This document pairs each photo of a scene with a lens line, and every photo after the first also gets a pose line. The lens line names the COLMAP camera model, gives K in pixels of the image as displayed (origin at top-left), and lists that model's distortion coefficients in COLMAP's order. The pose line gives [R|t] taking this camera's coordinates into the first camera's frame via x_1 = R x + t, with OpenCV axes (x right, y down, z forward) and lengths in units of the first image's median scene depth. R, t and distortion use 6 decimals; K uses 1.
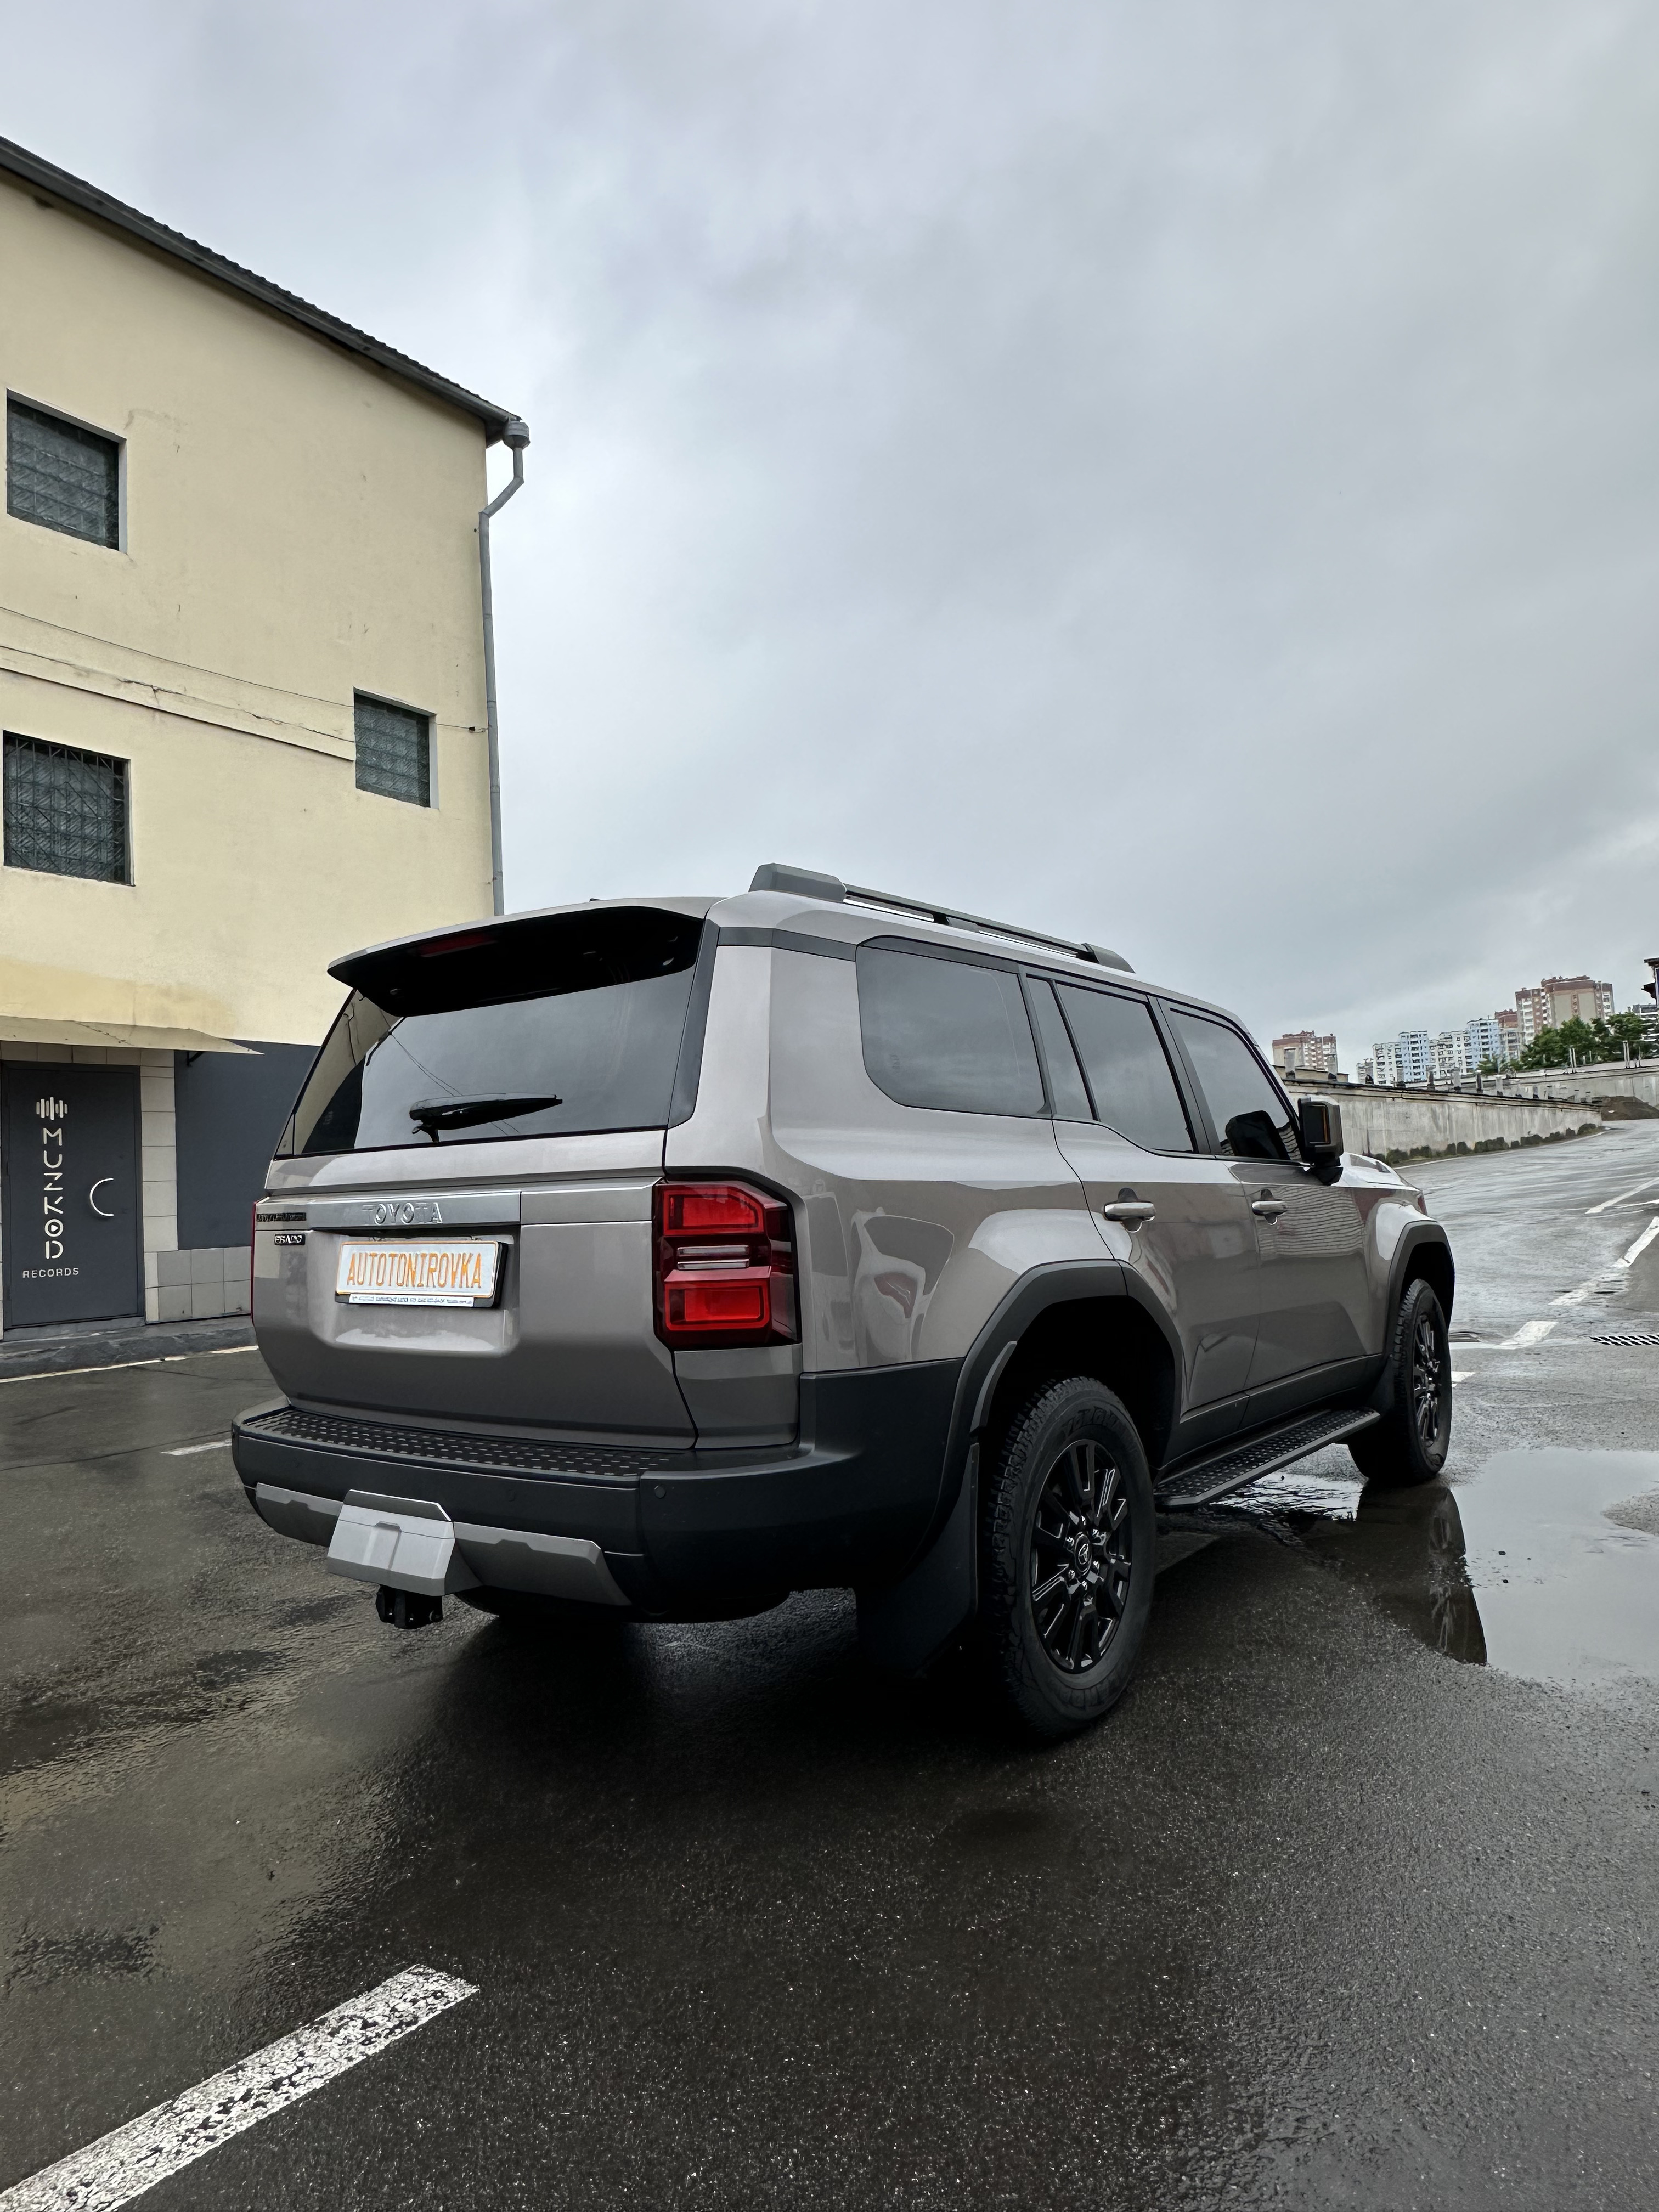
lens RADIAL K [[1434.2, 0, 838.4], [0, 1434.2, 1096.5], [0, 0, 1]] dist [0.003592, 0.001378]
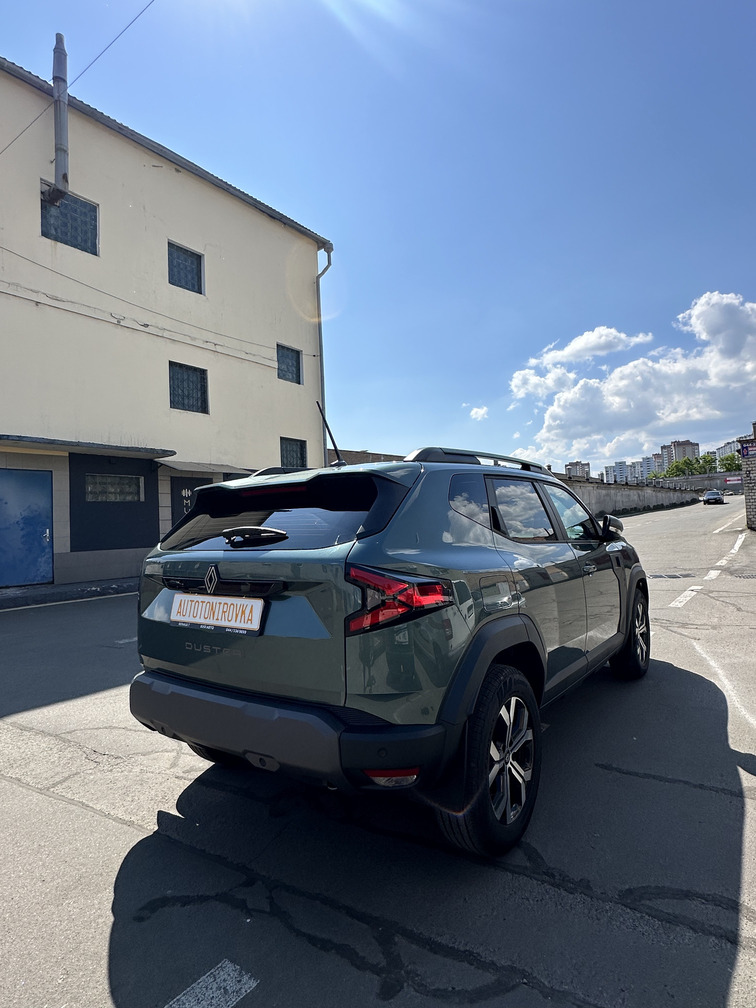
lens RADIAL K [[556.6, 0, 375.0], [0, 556.6, 503.7], [0, 0, 1]] dist [-0.000033, 0.000152]
pose [[0.999648, 0.004397, -0.026158, -0.107085], [-0.003548, 0.999469, 0.032390, -0.005289], [0.026287, -0.032285, 0.999133, -0.078664]]
